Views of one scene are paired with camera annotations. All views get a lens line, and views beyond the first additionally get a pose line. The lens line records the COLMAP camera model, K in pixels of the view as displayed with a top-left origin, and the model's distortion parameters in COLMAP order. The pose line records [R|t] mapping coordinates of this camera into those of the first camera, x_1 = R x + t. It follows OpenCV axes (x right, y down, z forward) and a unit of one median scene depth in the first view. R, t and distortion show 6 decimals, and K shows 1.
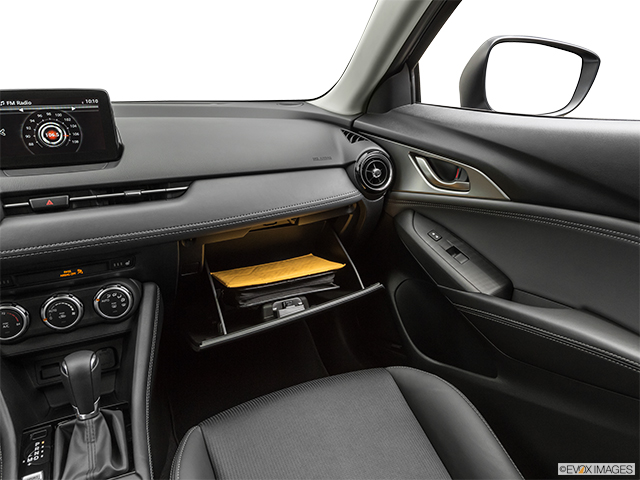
lens RADIAL K [[477.2, 0, 329.6], [0, 477.2, 239.1], [0, 0, 1]] dist [-0.008550, 0.000166]
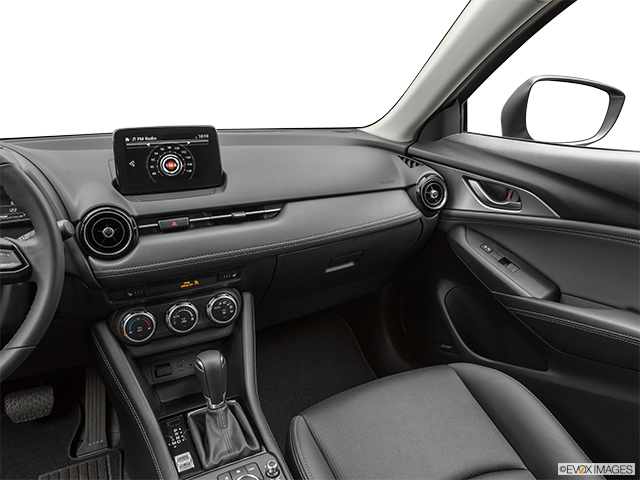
lens RADIAL K [[477.2, 0, 325.5], [0, 477.2, 235.0], [0, 0, 1]] dist [-0.008550, 0.000166]
pose [[0.999767, -0.008943, 0.019648, -0.224728], [0.009576, 0.999430, -0.032363, -0.006699], [-0.019347, 0.032543, 0.999283, -0.164717]]
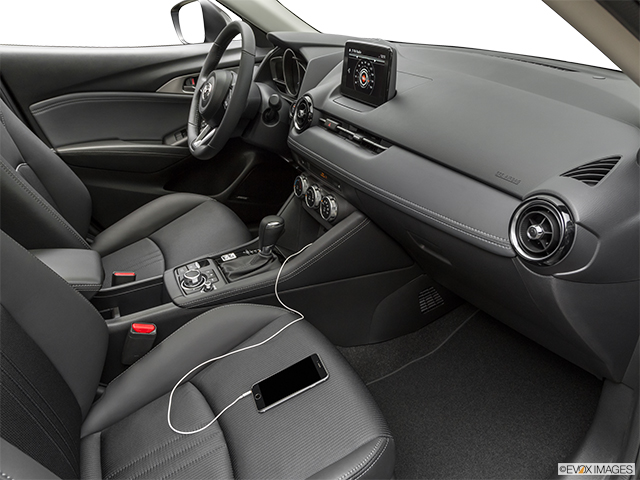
lens RADIAL K [[477.2, 0, 320.0], [0, 477.2, 237.3], [0, 0, 1]] dist [-0.008550, 0.000166]
pose [[0.005453, 0.455364, -0.890289, 0.786216], [-0.324781, 0.842843, 0.429107, -0.368690], [0.945774, 0.286808, 0.152489, 0.791139]]
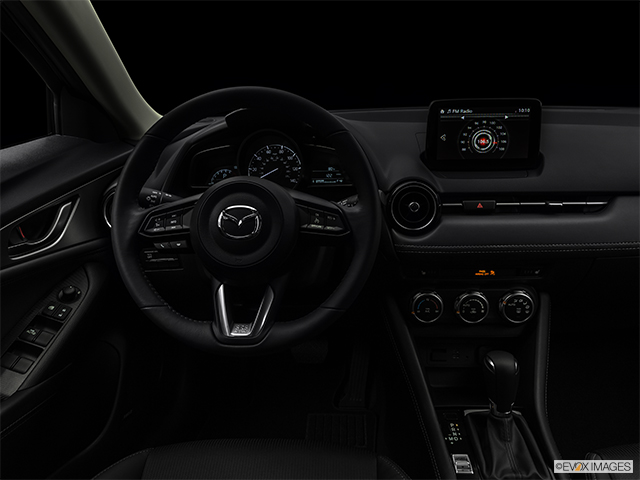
lens RADIAL K [[477.2, 0, 325.1], [0, 477.2, 237.2], [0, 0, 1]] dist [-0.008550, 0.000166]
pose [[0.874342, 0.141265, -0.464296, -0.358711], [-0.135178, 0.989726, 0.046569, -0.008515], [0.466104, 0.022045, 0.884455, -0.102464]]
